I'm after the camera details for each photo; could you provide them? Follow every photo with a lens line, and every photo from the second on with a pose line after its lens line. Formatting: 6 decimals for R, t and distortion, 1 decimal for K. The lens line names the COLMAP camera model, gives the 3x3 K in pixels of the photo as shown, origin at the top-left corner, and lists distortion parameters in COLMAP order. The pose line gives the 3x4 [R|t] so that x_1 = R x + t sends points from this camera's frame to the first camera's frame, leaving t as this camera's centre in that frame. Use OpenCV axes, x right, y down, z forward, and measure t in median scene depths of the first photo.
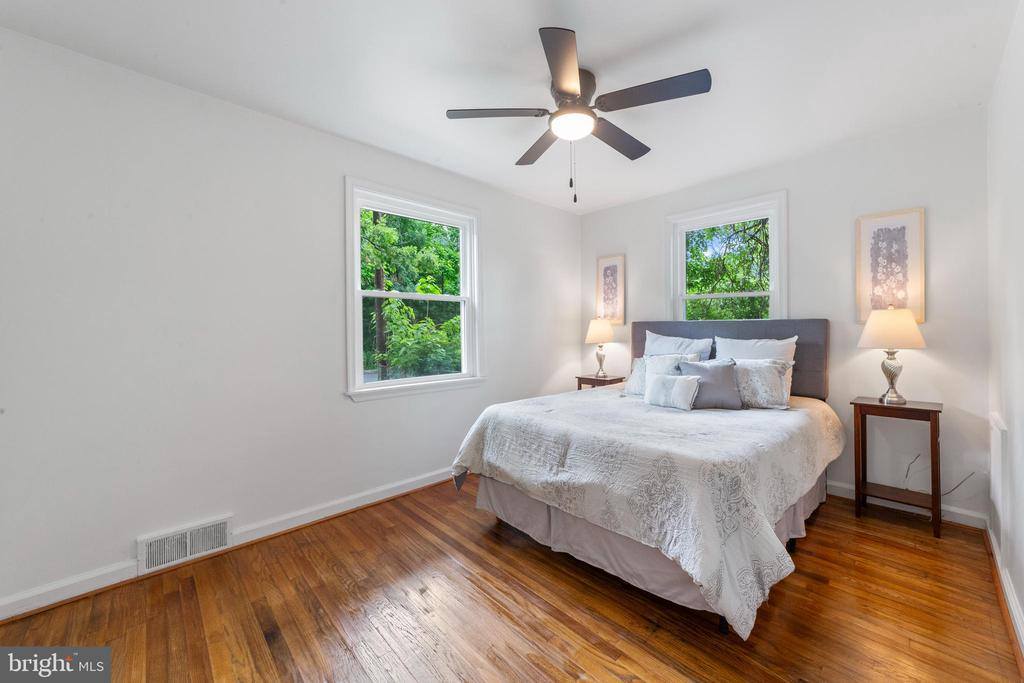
lens RADIAL K [[396.2, 0, 516.5], [0, 396.2, 340.2], [0, 0, 1]] dist [-0.005388, 0.000380]
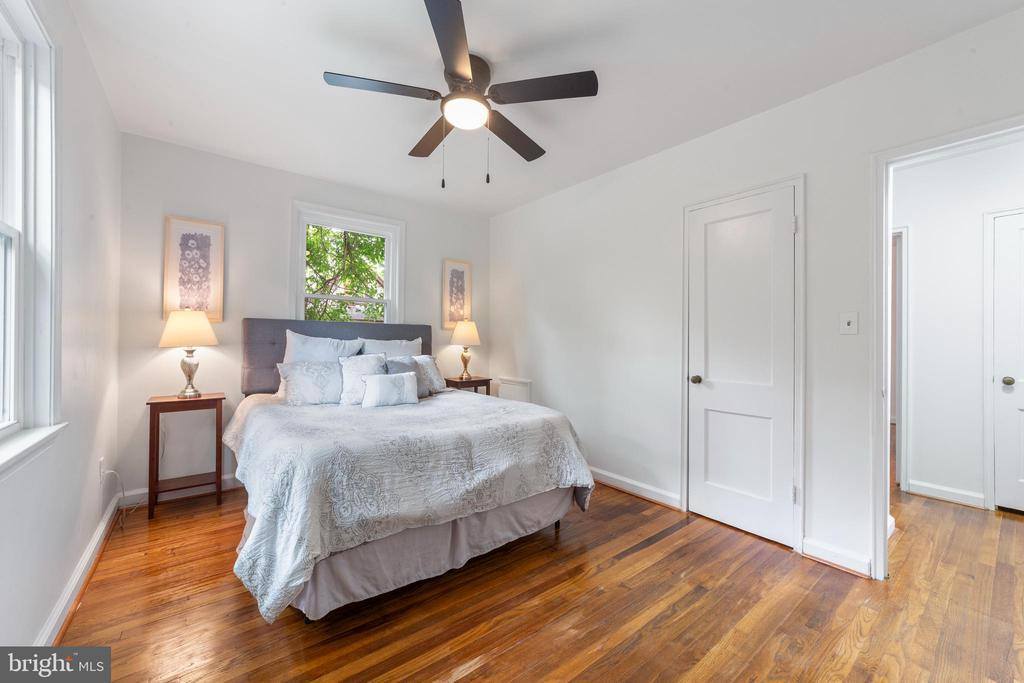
lens RADIAL K [[396.2, 0, 516.5], [0, 396.2, 340.2], [0, 0, 1]] dist [-0.005388, 0.000380]
pose [[0.097818, -0.006833, 0.995181, -0.577449], [0.002995, 0.999974, 0.006571, -0.008854], [-0.995200, 0.002338, 0.097835, 0.546406]]
